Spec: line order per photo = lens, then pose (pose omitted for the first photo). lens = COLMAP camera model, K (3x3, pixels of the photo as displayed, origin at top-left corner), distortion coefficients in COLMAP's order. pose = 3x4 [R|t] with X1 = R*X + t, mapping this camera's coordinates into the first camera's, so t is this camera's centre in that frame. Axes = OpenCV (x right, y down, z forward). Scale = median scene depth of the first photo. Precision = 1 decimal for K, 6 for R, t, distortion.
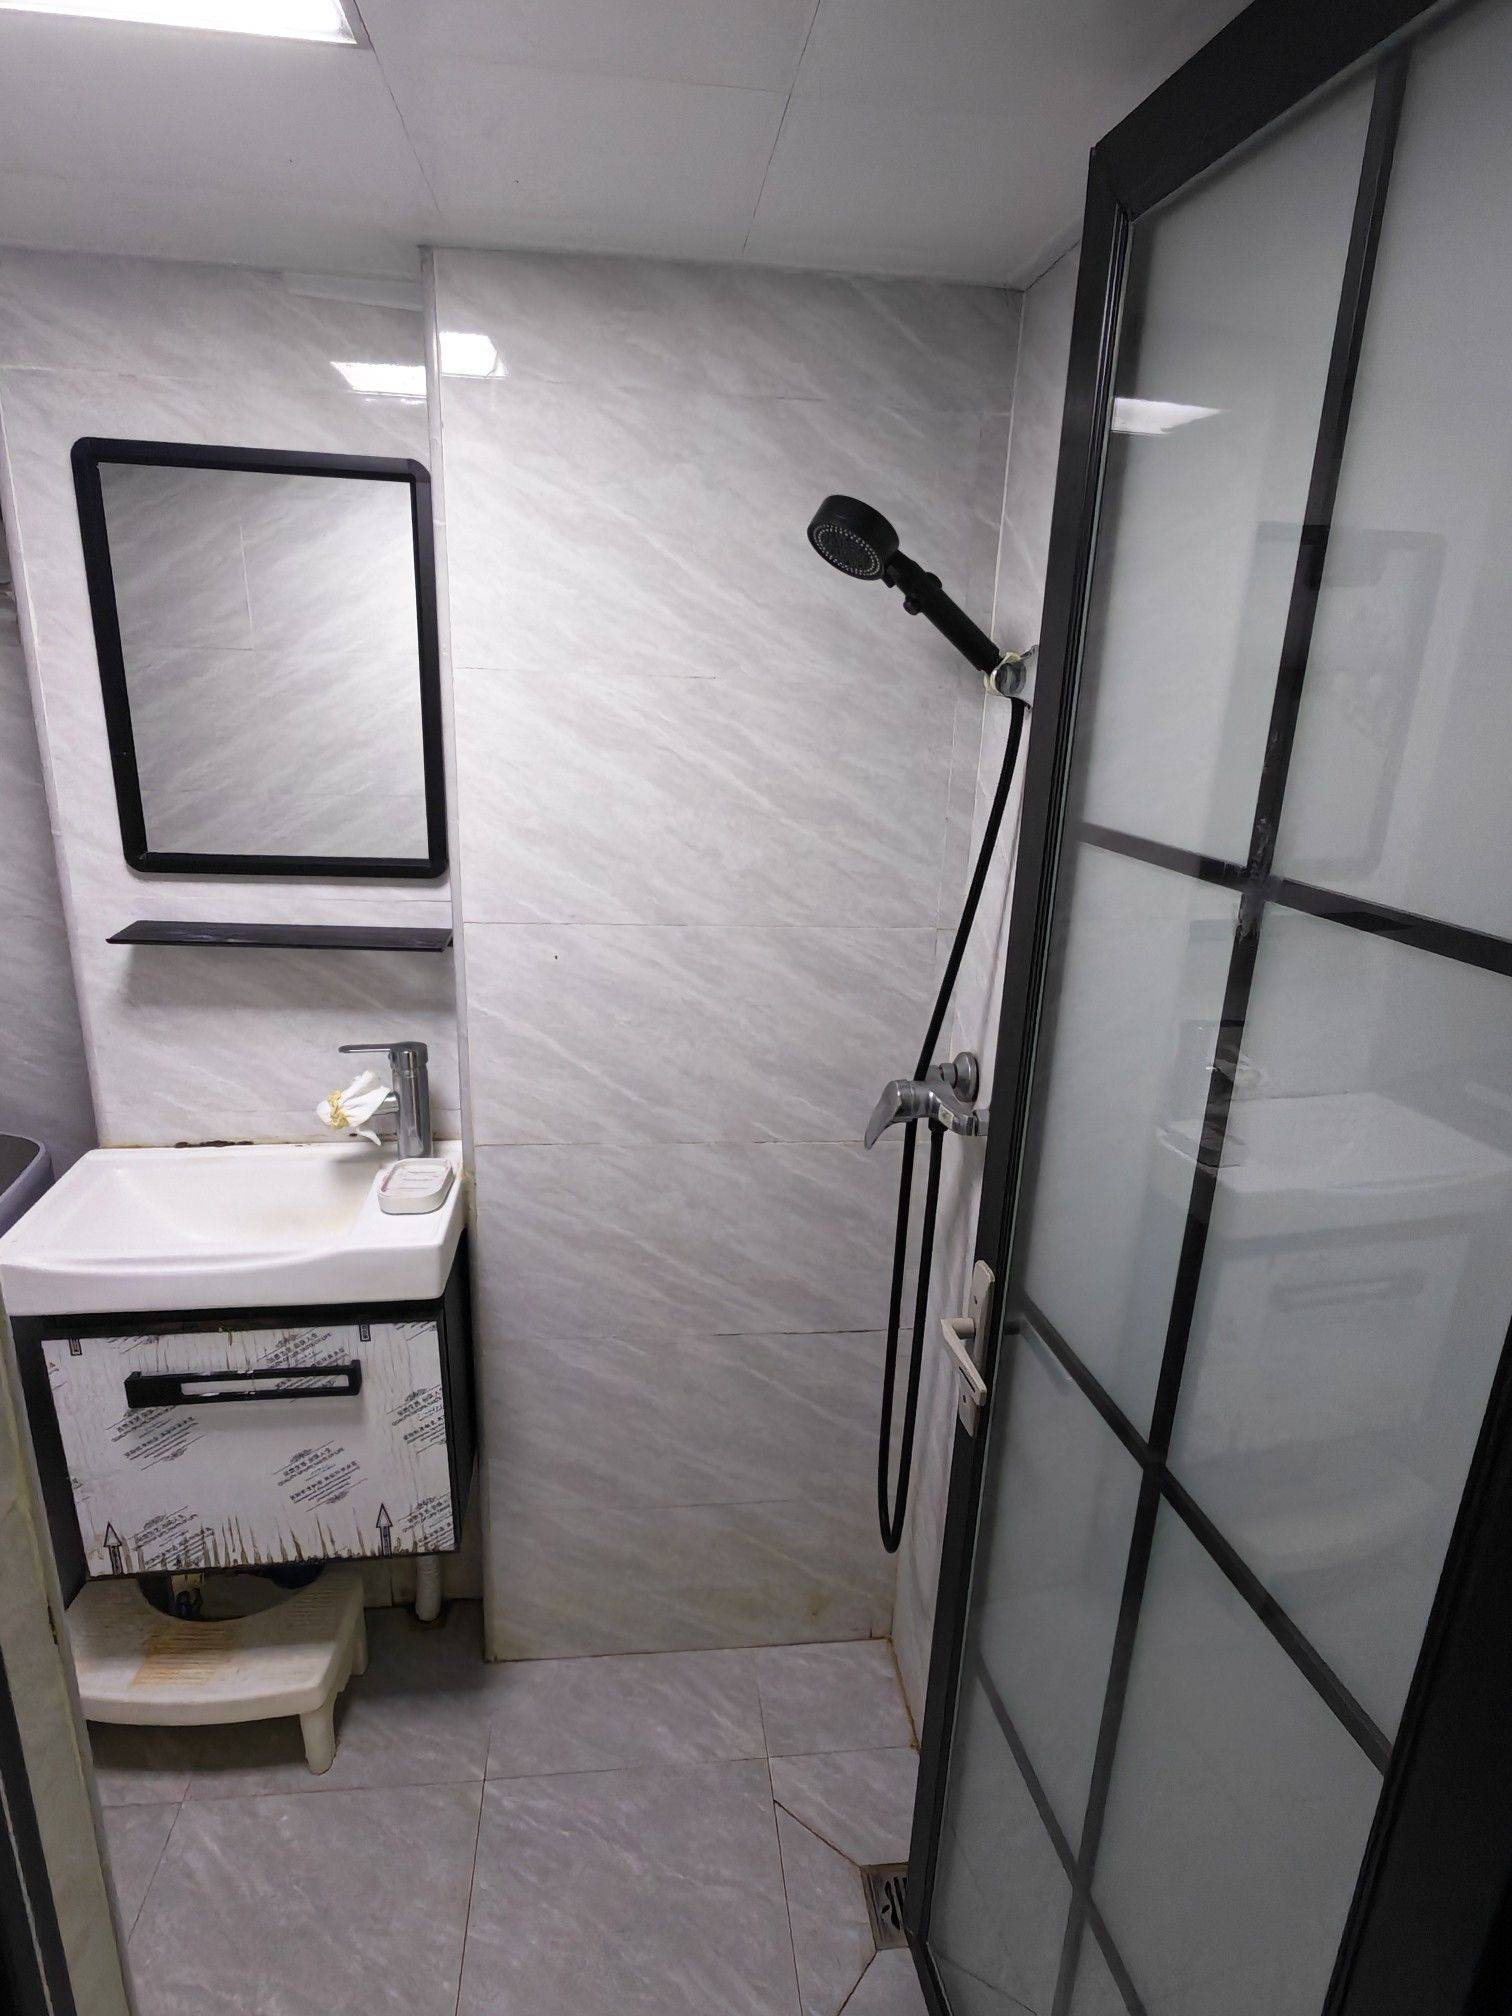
lens RADIAL K [[1121.6, 0, 757.9], [0, 1121.6, 1032.0], [0, 0, 1]] dist [-0.000220, 0.000949]
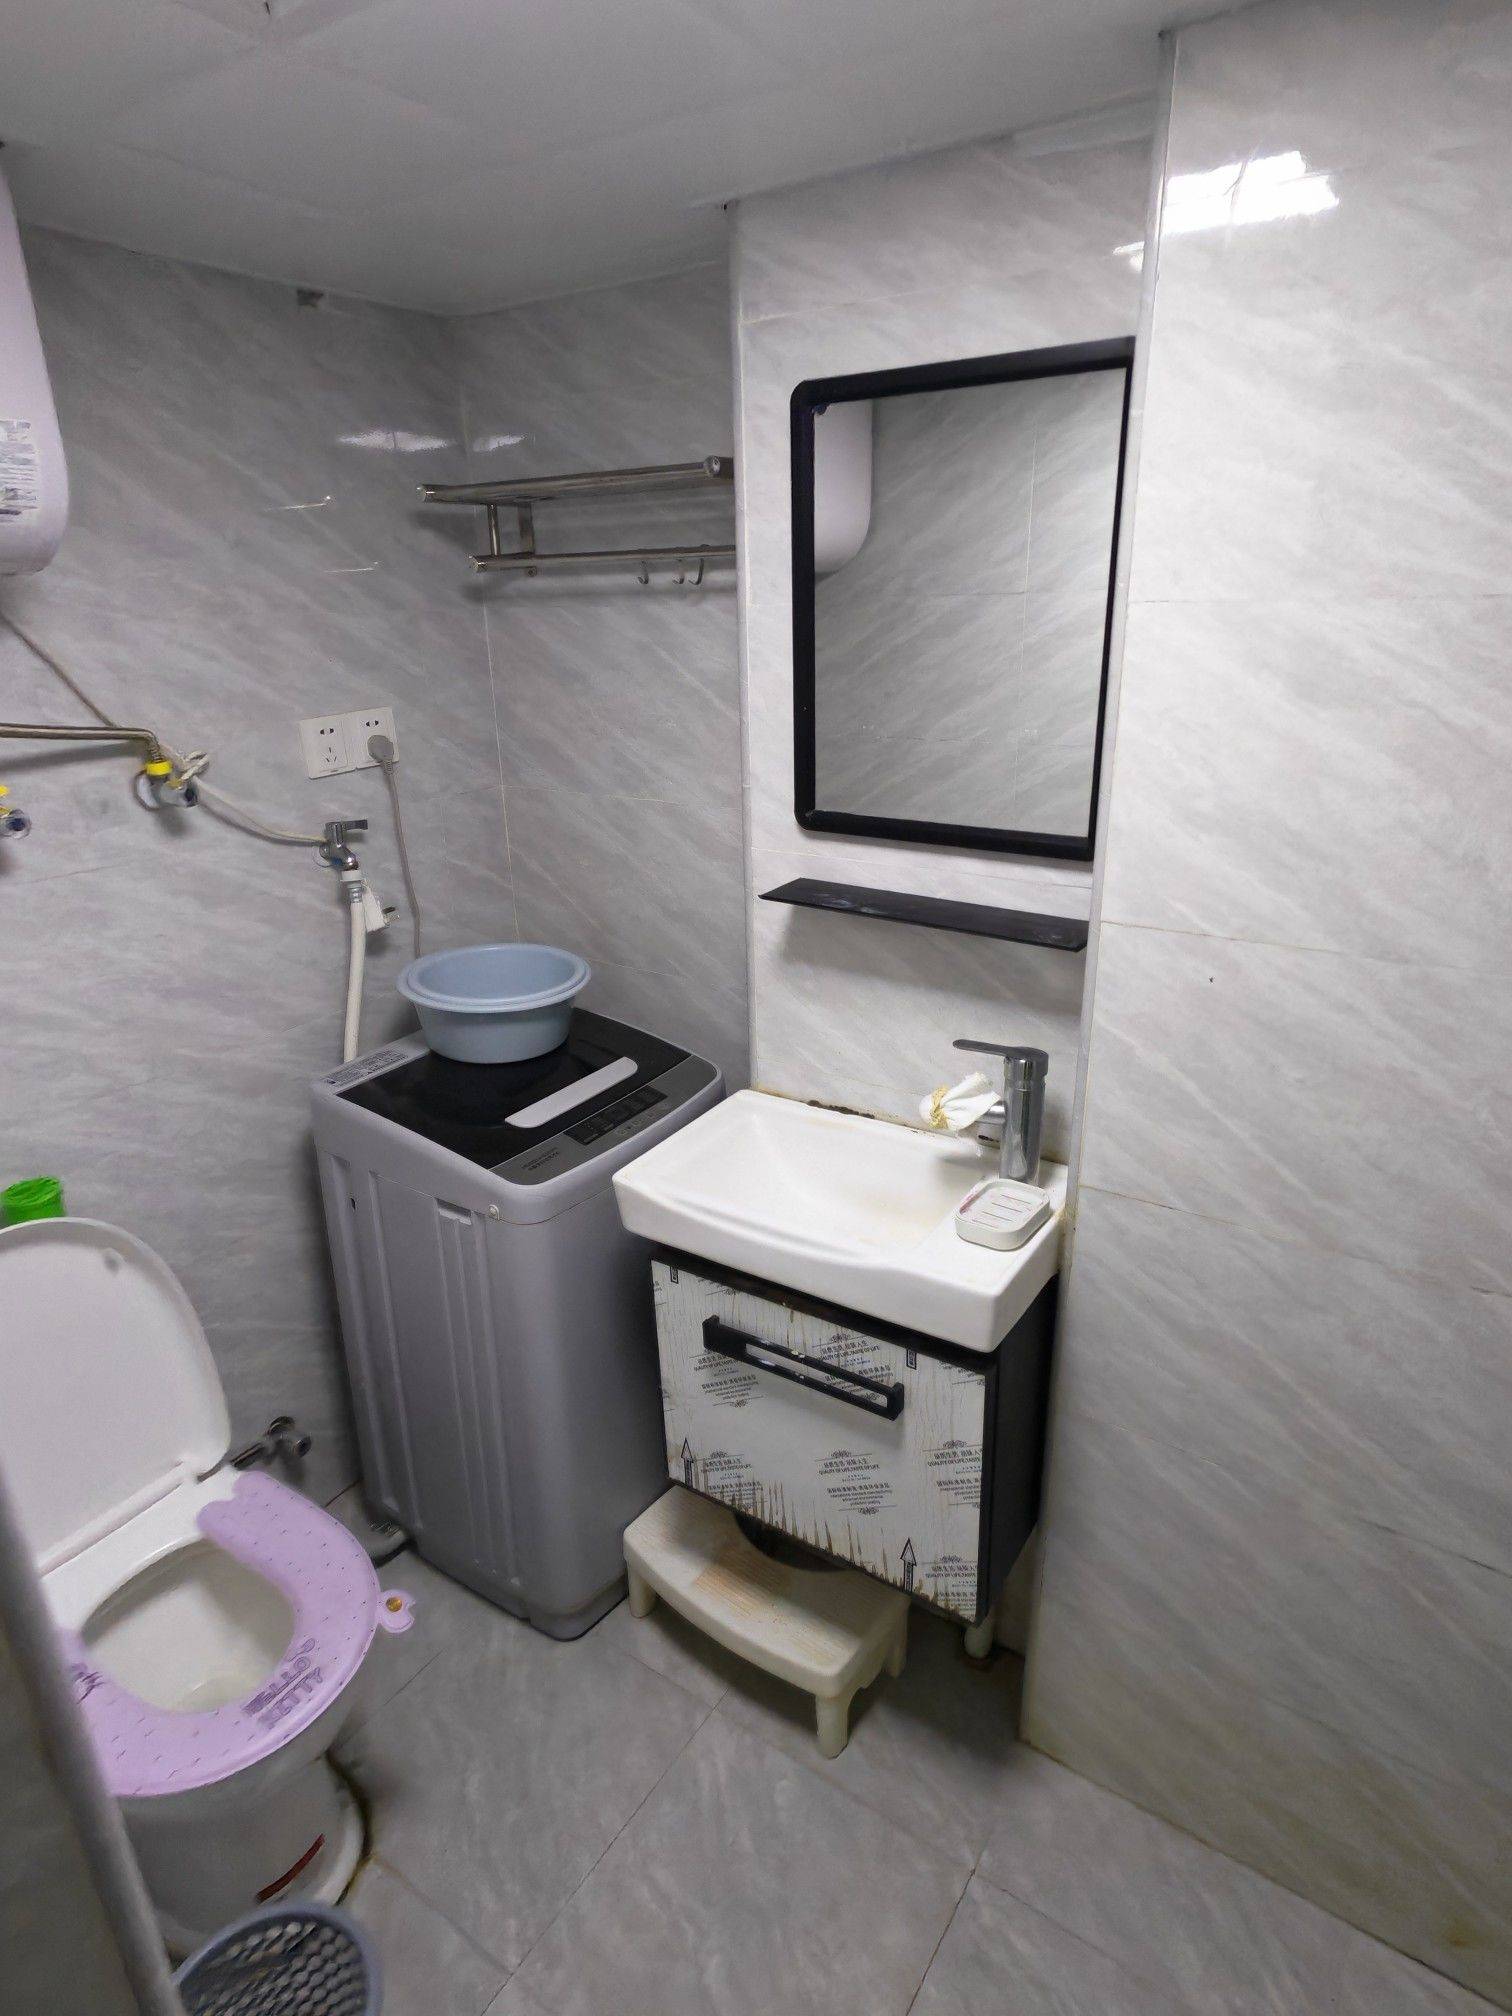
lens RADIAL K [[1121.6, 0, 757.9], [0, 1121.6, 1032.0], [0, 0, 1]] dist [-0.000220, 0.000949]
pose [[0.760463, 0.181688, -0.623447, 0.067250], [-0.151089, 0.983219, 0.102240, -0.061430], [0.631561, 0.016446, 0.775152, 0.203727]]
